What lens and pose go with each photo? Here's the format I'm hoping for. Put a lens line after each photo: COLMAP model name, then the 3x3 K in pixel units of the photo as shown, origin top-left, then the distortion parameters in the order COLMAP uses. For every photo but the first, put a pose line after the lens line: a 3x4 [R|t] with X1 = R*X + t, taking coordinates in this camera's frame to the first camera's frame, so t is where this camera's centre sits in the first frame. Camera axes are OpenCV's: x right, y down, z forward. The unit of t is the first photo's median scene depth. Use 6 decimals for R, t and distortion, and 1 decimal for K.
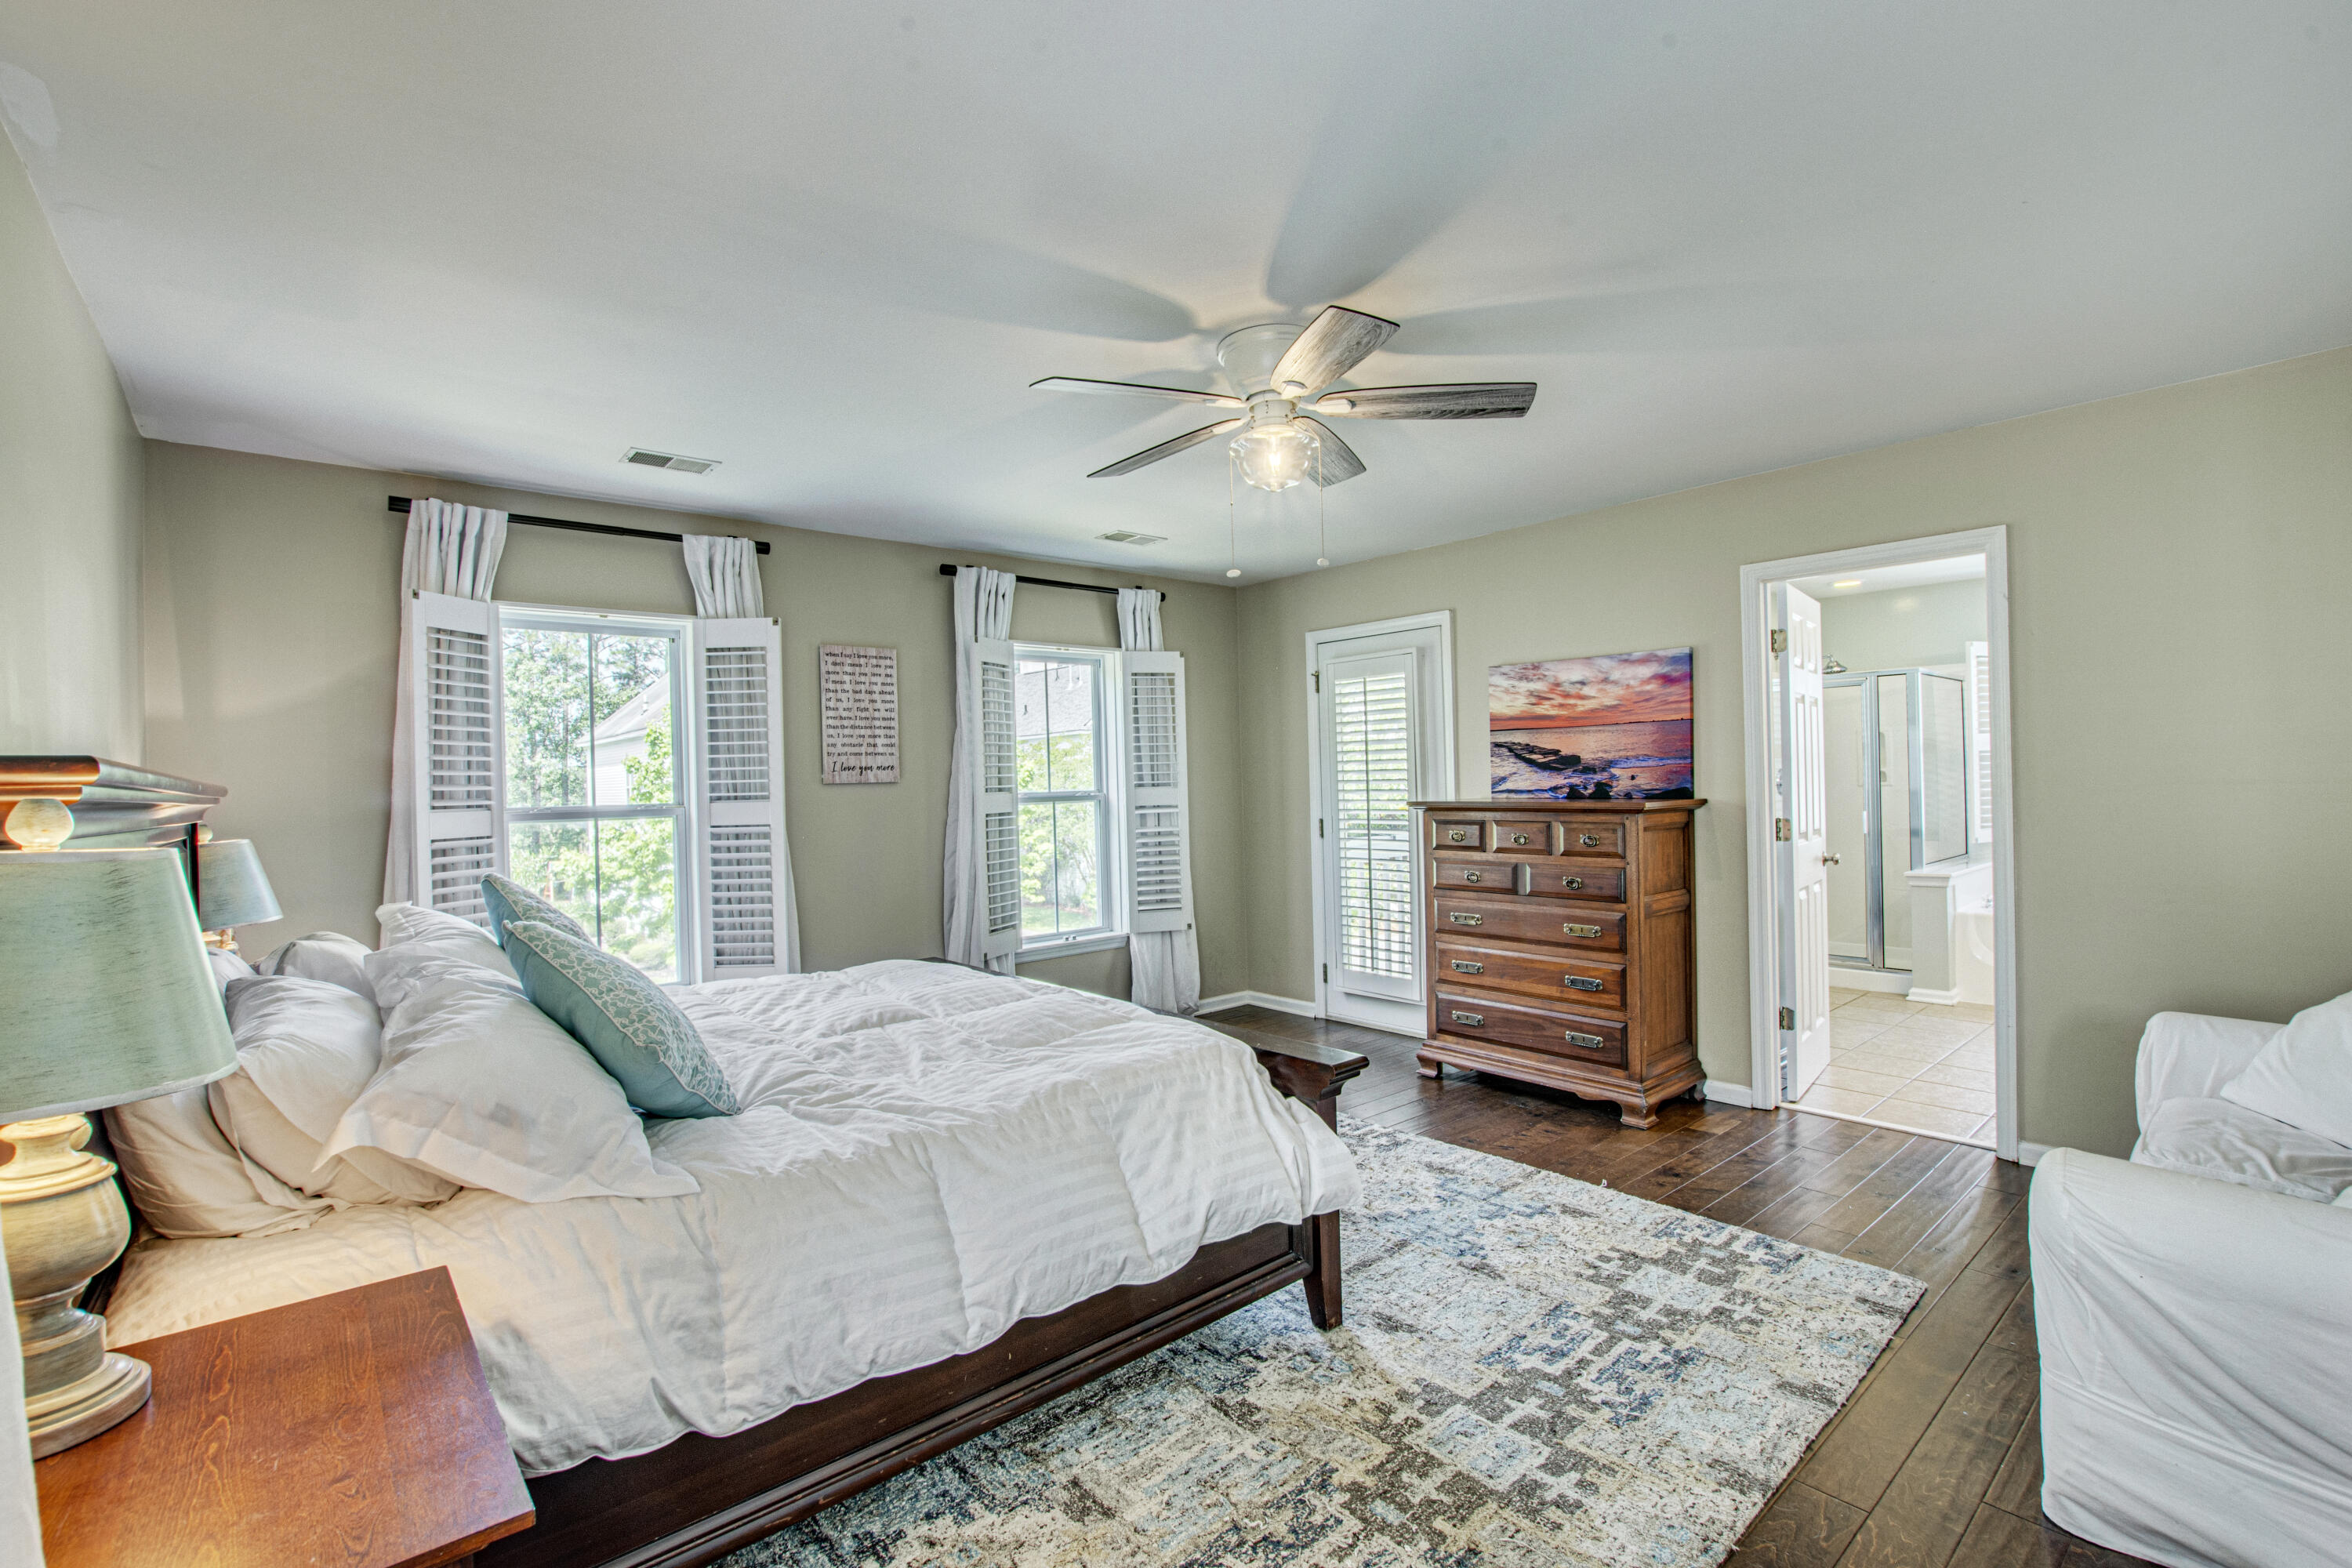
lens RADIAL K [[1043.2, 0, 1176.5], [0, 1043.2, 802.3], [0, 0, 1]] dist [-0.011731, 0.000181]
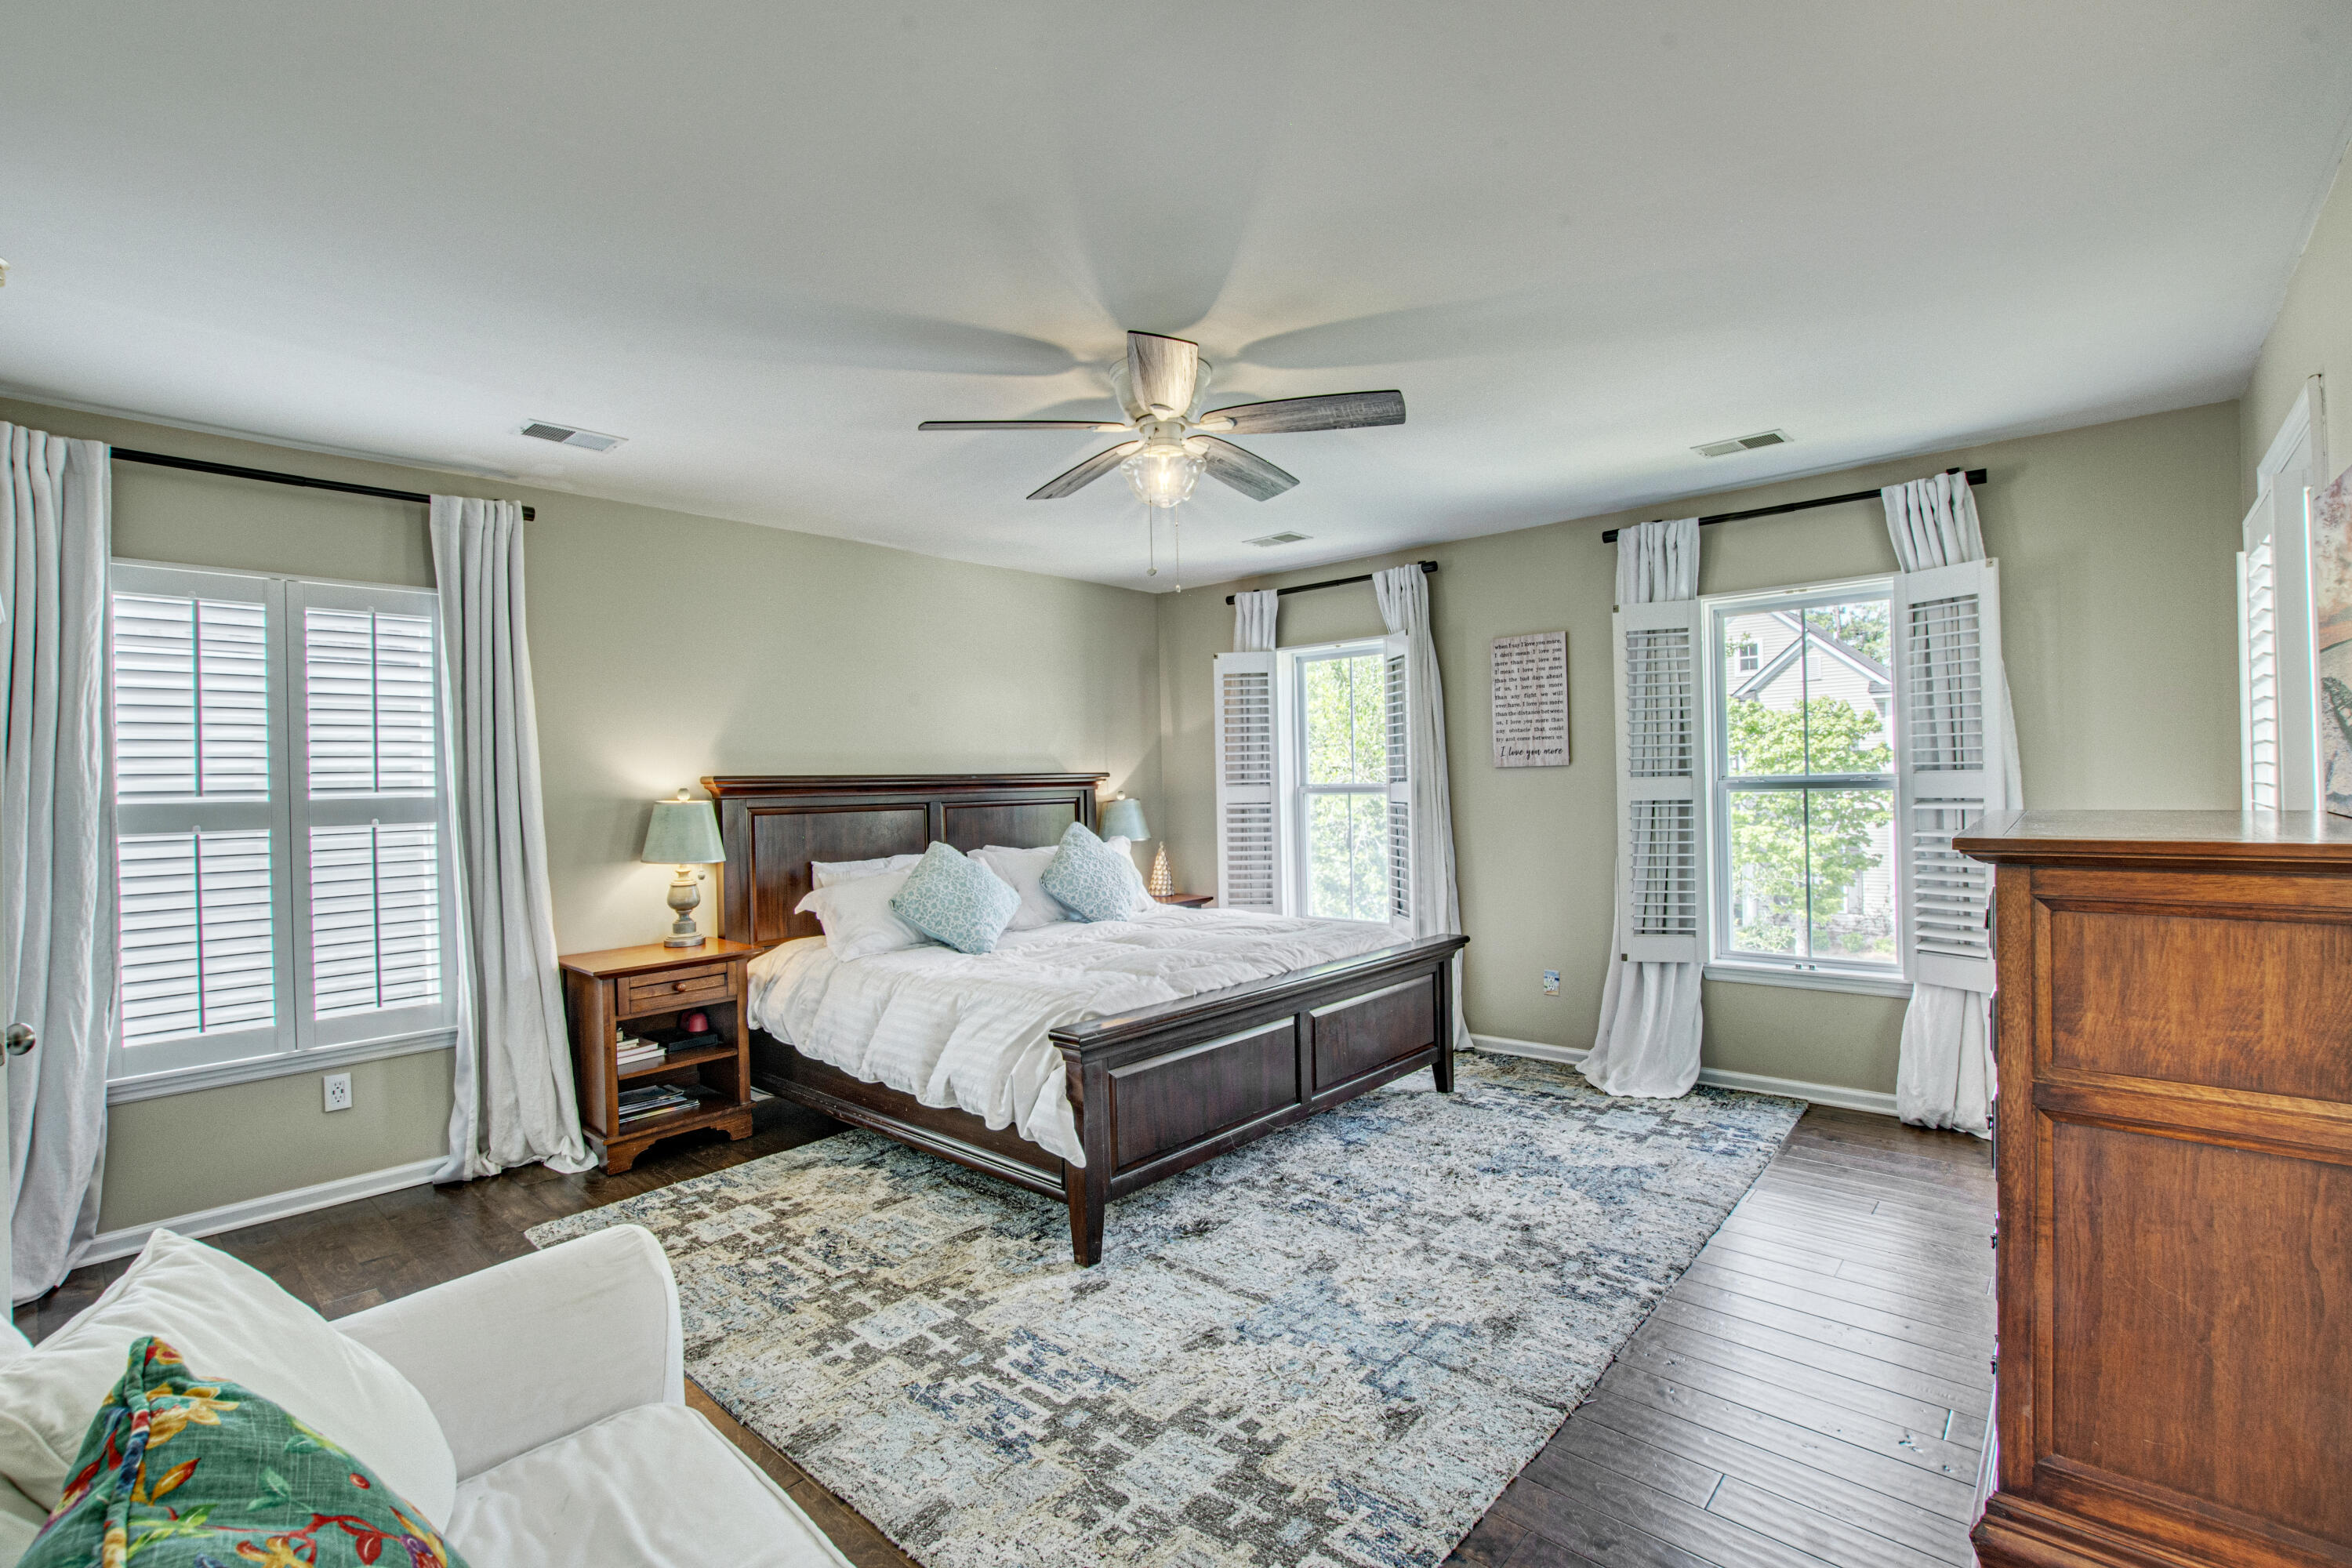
lens RADIAL K [[1050.7, 0, 1176.0], [0, 1050.7, 784.0], [0, 0, 1]] dist [-0.026513, 0.000262]
pose [[0.124688, 0.021087, -0.991972, 1.147886], [-0.004536, 0.999776, 0.020682, -0.034696], [0.992186, 0.001921, 0.124756, 0.865359]]
